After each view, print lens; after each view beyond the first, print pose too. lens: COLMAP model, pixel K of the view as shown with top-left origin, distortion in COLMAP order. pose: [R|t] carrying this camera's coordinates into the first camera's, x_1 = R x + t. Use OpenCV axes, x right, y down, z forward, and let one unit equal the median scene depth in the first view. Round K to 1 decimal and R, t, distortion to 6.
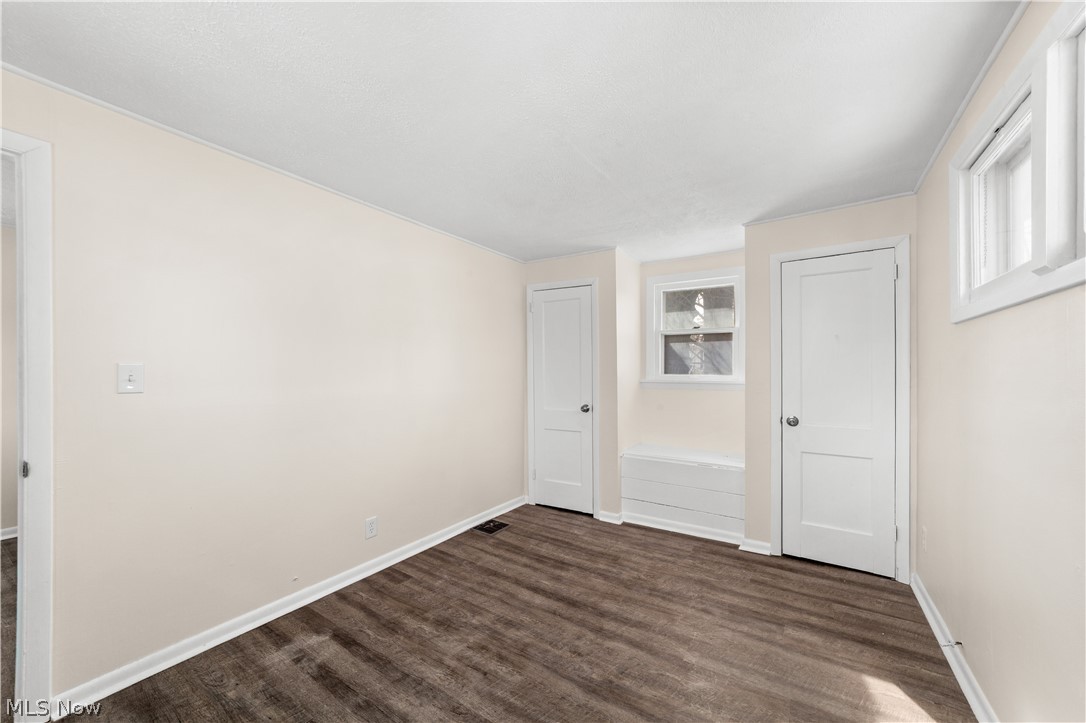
lens RADIAL K [[420.4, 0, 535.1], [0, 420.4, 369.0], [0, 0, 1]] dist [-0.006498, 0.002771]
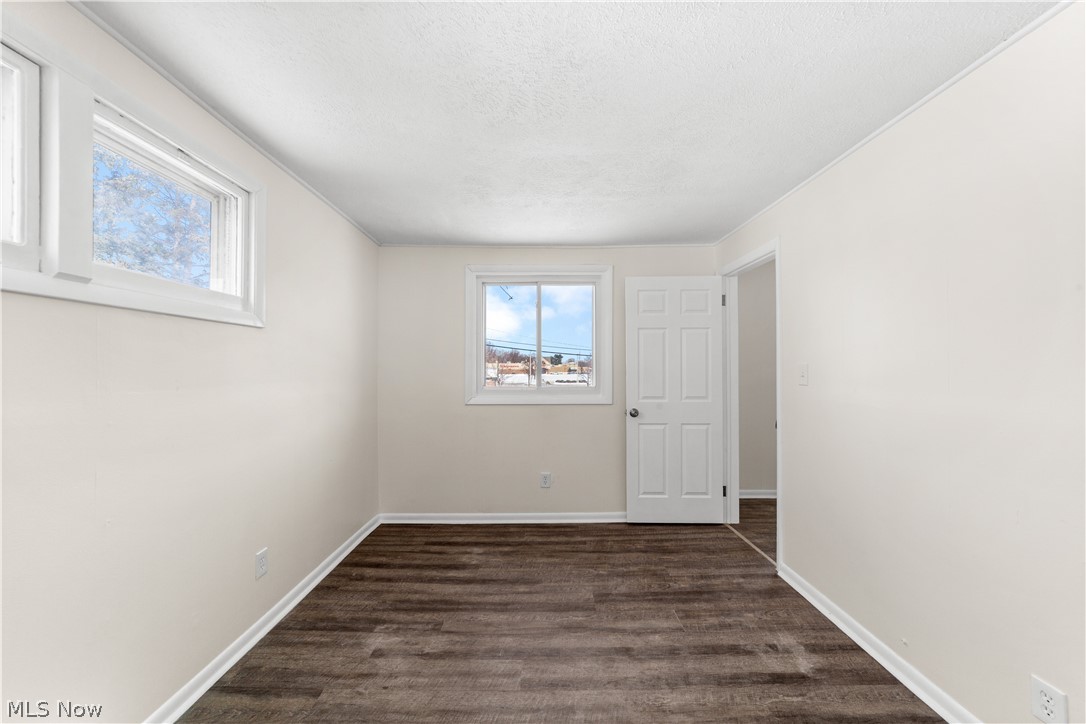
lens RADIAL K [[420.4, 0, 541.0], [0, 420.4, 367.1], [0, 0, 1]] dist [-0.006498, 0.002771]
pose [[-0.830817, -0.001301, -0.556544, 0.338723], [0.001035, 0.999992, -0.003882, 0.002948], [0.556544, -0.003801, -0.830809, 1.066435]]
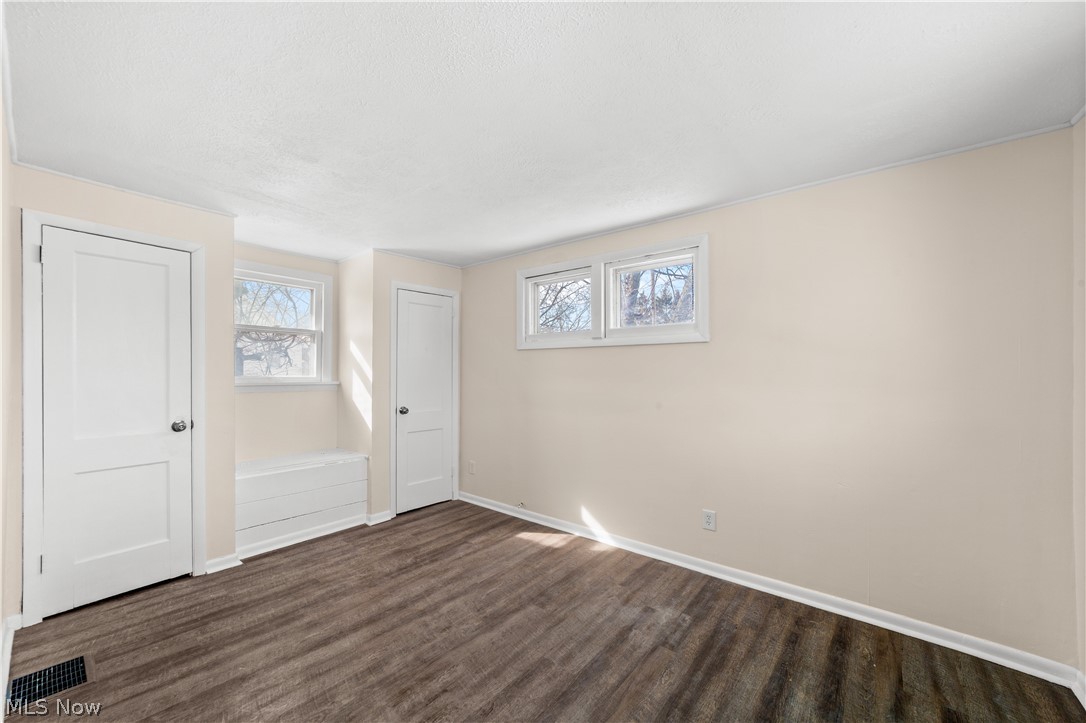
lens RADIAL K [[420.4, 0, 541.4], [0, 420.4, 365.4], [0, 0, 1]] dist [-0.006498, 0.002771]
pose [[0.100139, 0.016387, 0.994839, -0.705441], [-0.006978, 0.999851, -0.015767, 0.000013], [-0.994949, -0.005363, 0.100238, 0.460230]]
